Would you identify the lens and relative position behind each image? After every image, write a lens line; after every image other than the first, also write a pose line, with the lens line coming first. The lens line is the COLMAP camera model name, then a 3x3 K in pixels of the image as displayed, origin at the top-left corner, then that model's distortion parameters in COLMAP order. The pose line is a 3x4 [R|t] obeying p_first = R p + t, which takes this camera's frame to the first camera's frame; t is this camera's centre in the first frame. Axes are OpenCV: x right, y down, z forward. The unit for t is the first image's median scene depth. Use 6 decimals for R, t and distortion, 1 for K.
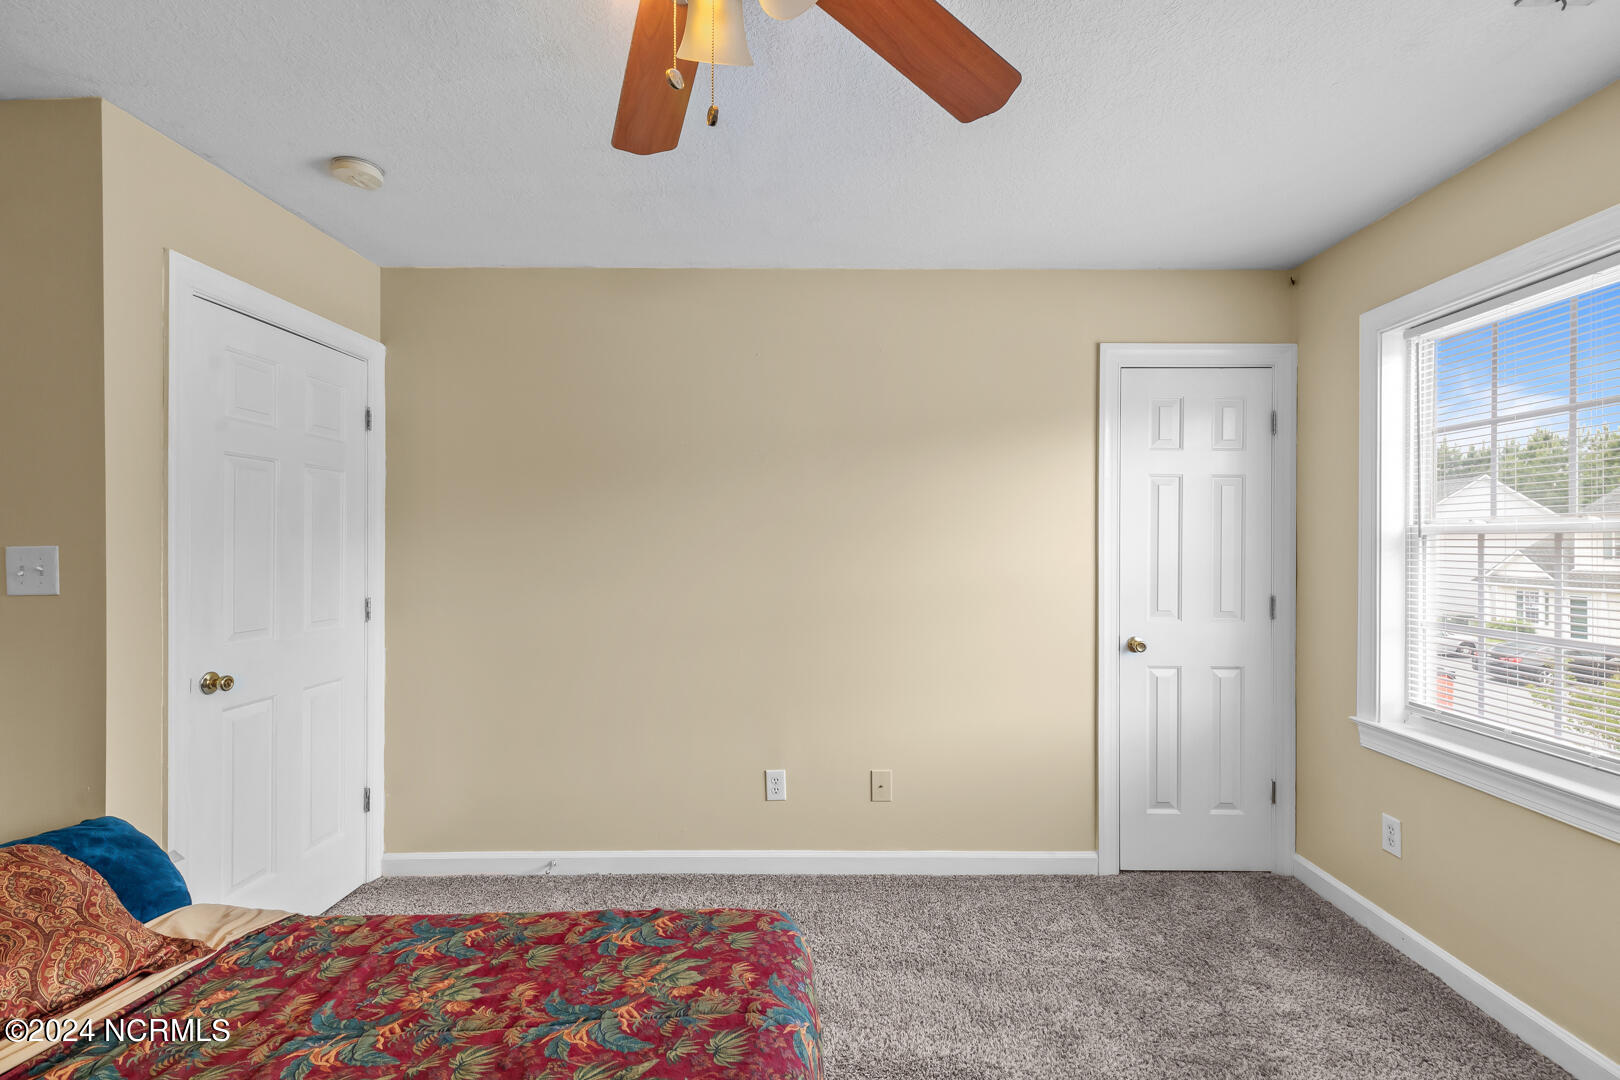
lens RADIAL K [[731.0, 0, 857.1], [0, 731.0, 542.8], [0, 0, 1]] dist [0.010009, -0.003141]
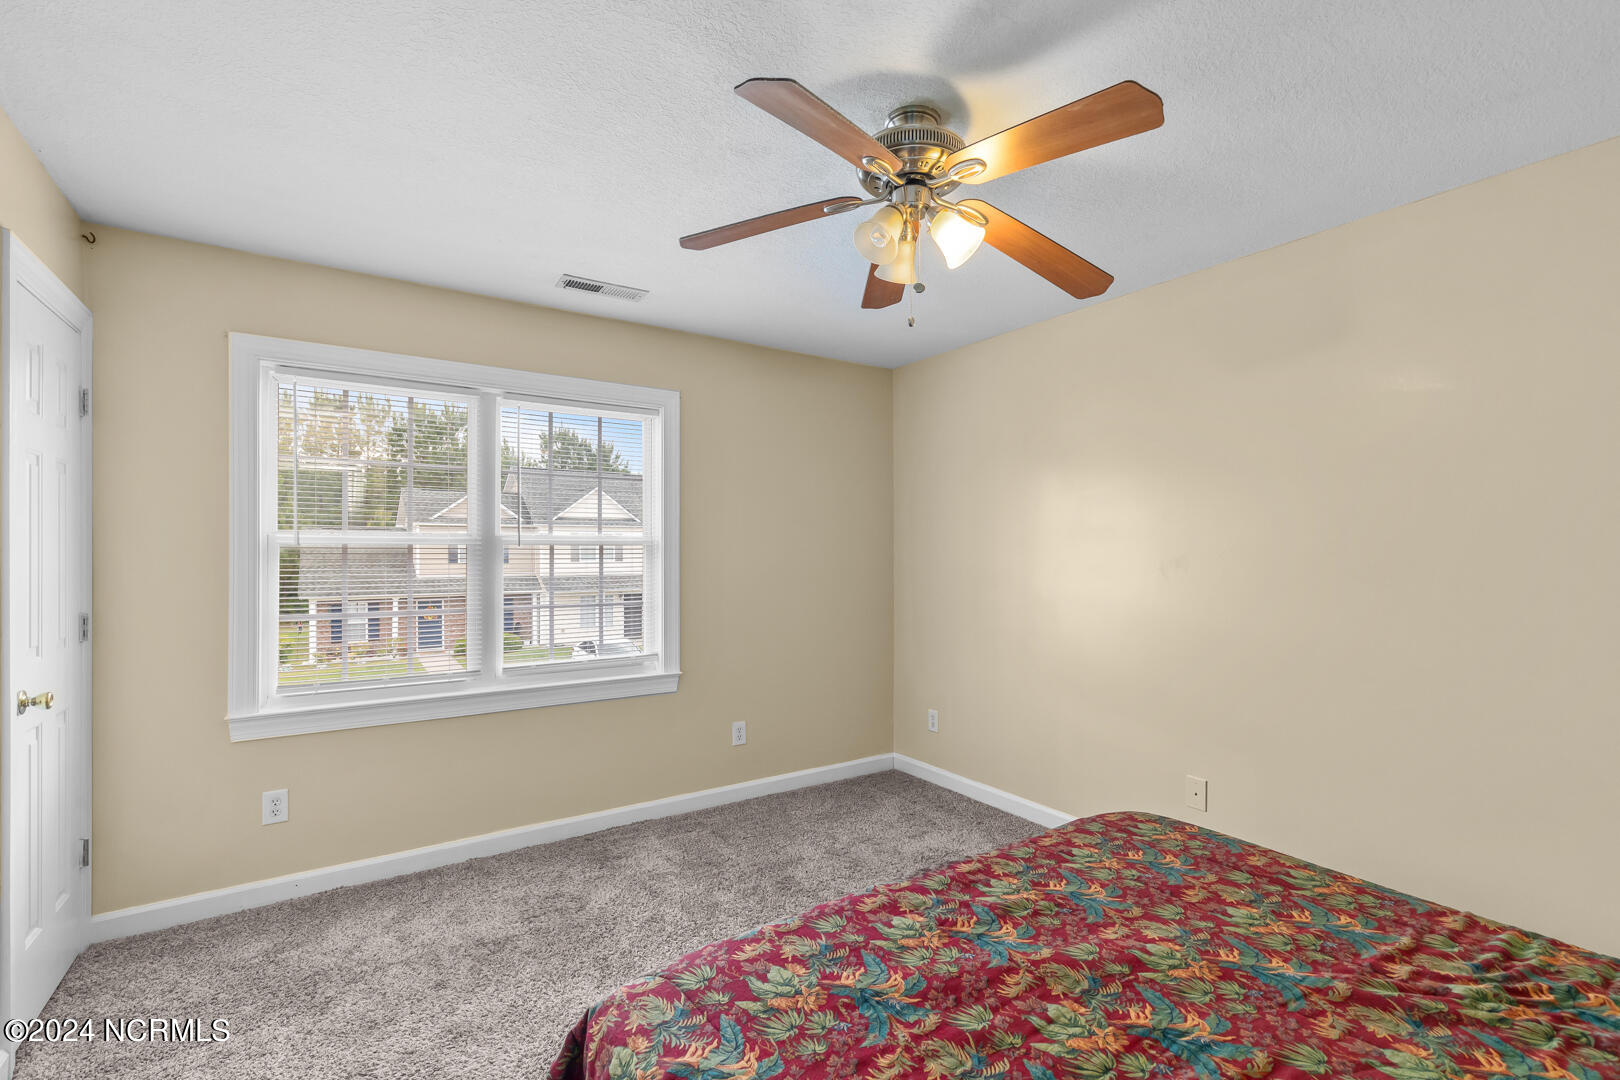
lens RADIAL K [[731.0, 0, 816.3], [0, 731.0, 548.6], [0, 0, 1]] dist [0.010009, -0.003141]
pose [[-0.534718, 0.001607, 0.845029, -0.795368], [0.002610, 0.999997, -0.000250, 0.006201], [-0.845026, 0.002072, -0.534721, 1.071142]]
